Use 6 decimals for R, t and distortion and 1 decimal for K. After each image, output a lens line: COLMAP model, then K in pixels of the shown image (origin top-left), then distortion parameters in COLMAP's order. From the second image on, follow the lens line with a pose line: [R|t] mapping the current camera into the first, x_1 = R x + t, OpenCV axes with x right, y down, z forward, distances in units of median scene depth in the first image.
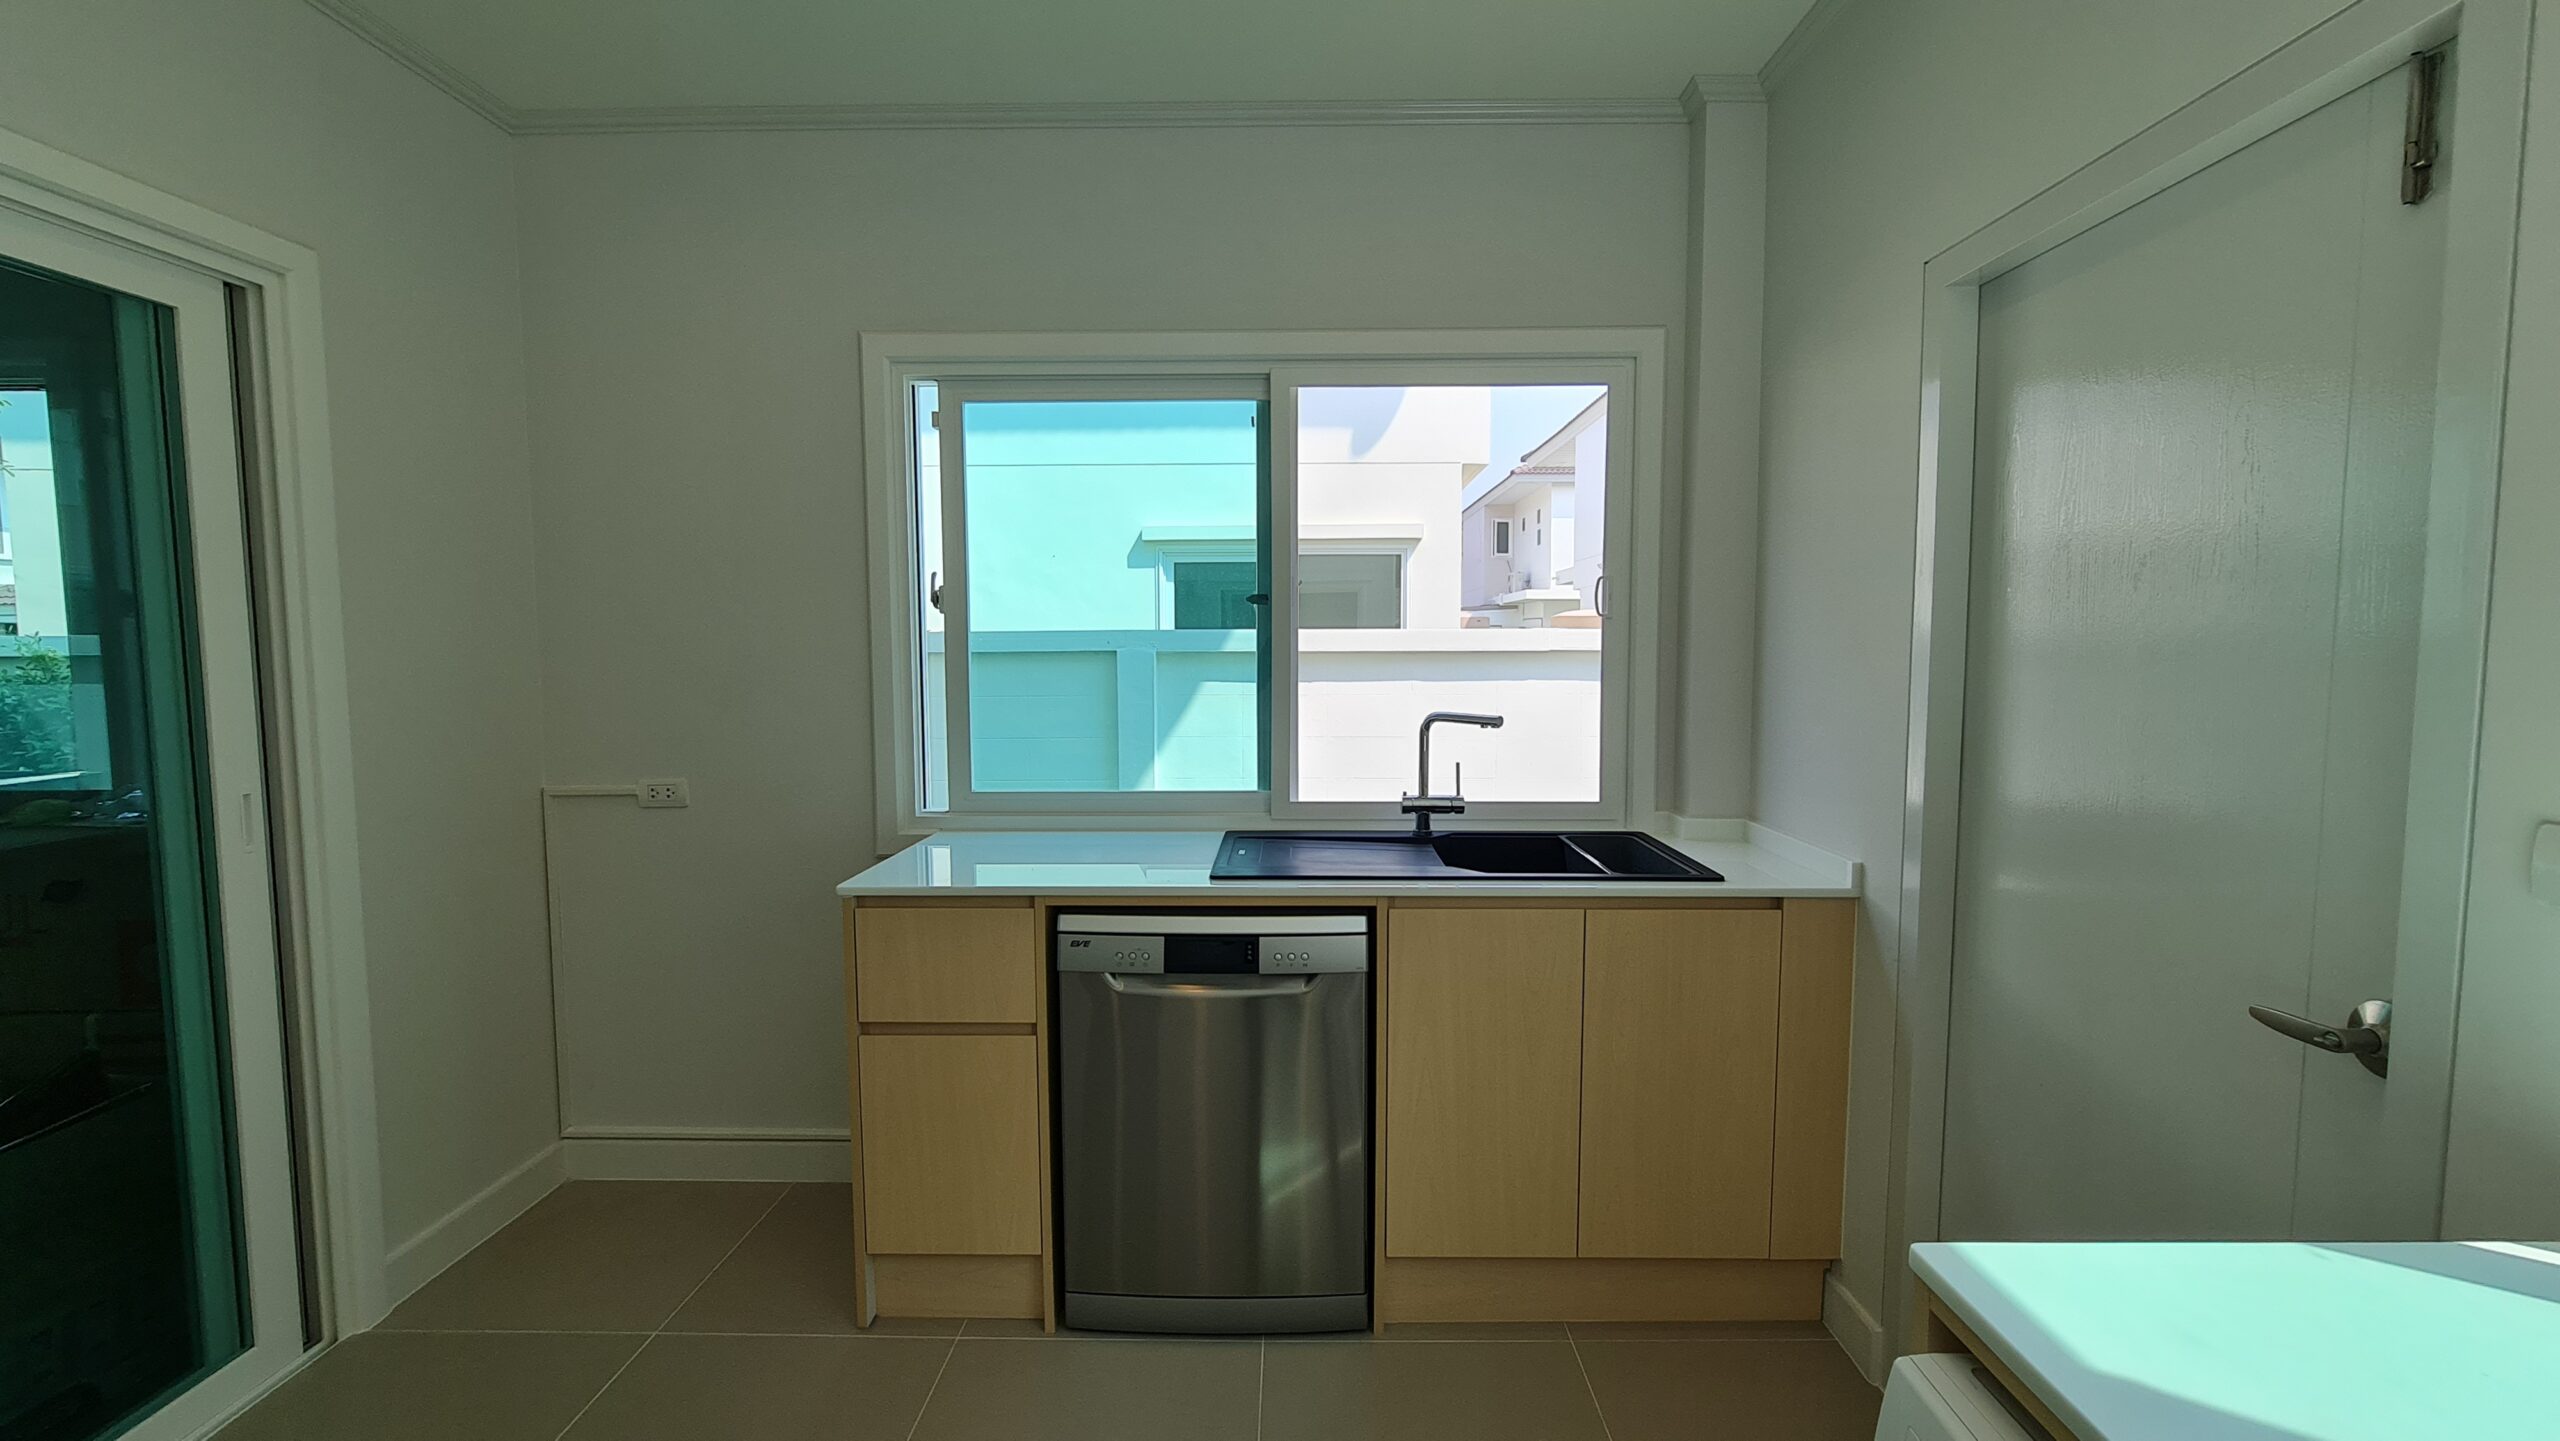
lens RADIAL K [[1060.7, 0, 1280.0], [0, 1060.7, 720.5], [0, 0, 1]] dist [0.003986, 0.000713]
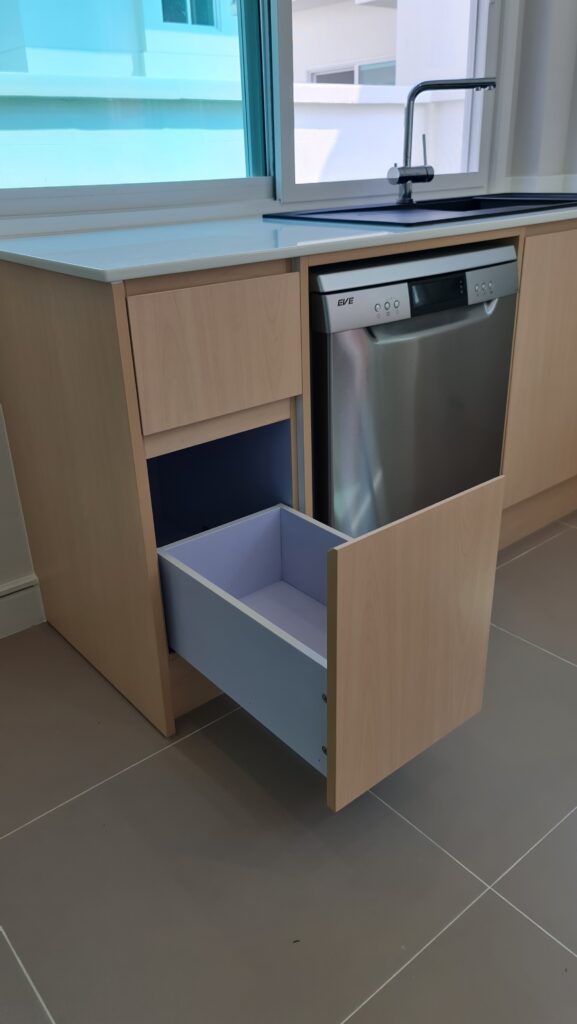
lens RADIAL K [[758.9, 0, 288.5], [0, 758.9, 512.0], [0, 0, 1]] dist [0.025425, -0.000057]
pose [[0.757466, -0.293380, 0.583245, -0.677967], [0.073714, 0.926066, 0.370091, 0.123928], [-0.648700, -0.237338, 0.723089, 0.471284]]
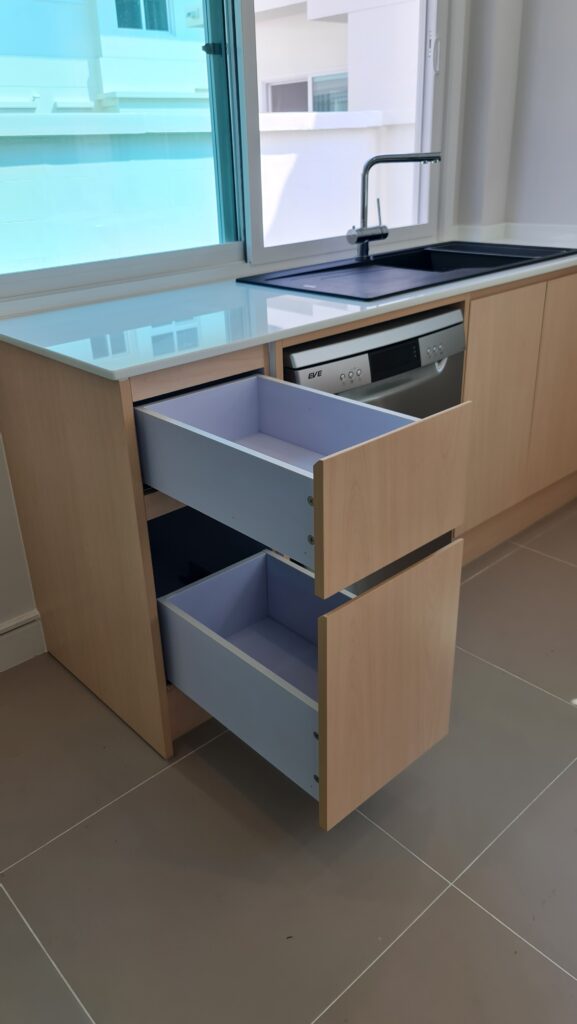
lens RADIAL K [[783.2, 0, 260.4], [0, 783.2, 480.3], [0, 0, 1]] dist [0.000567, 0.000776]
pose [[0.741822, -0.290149, 0.604577, -0.750494], [0.084217, 0.934722, 0.345256, 0.022709], [-0.665287, -0.205203, 0.717833, 0.408680]]
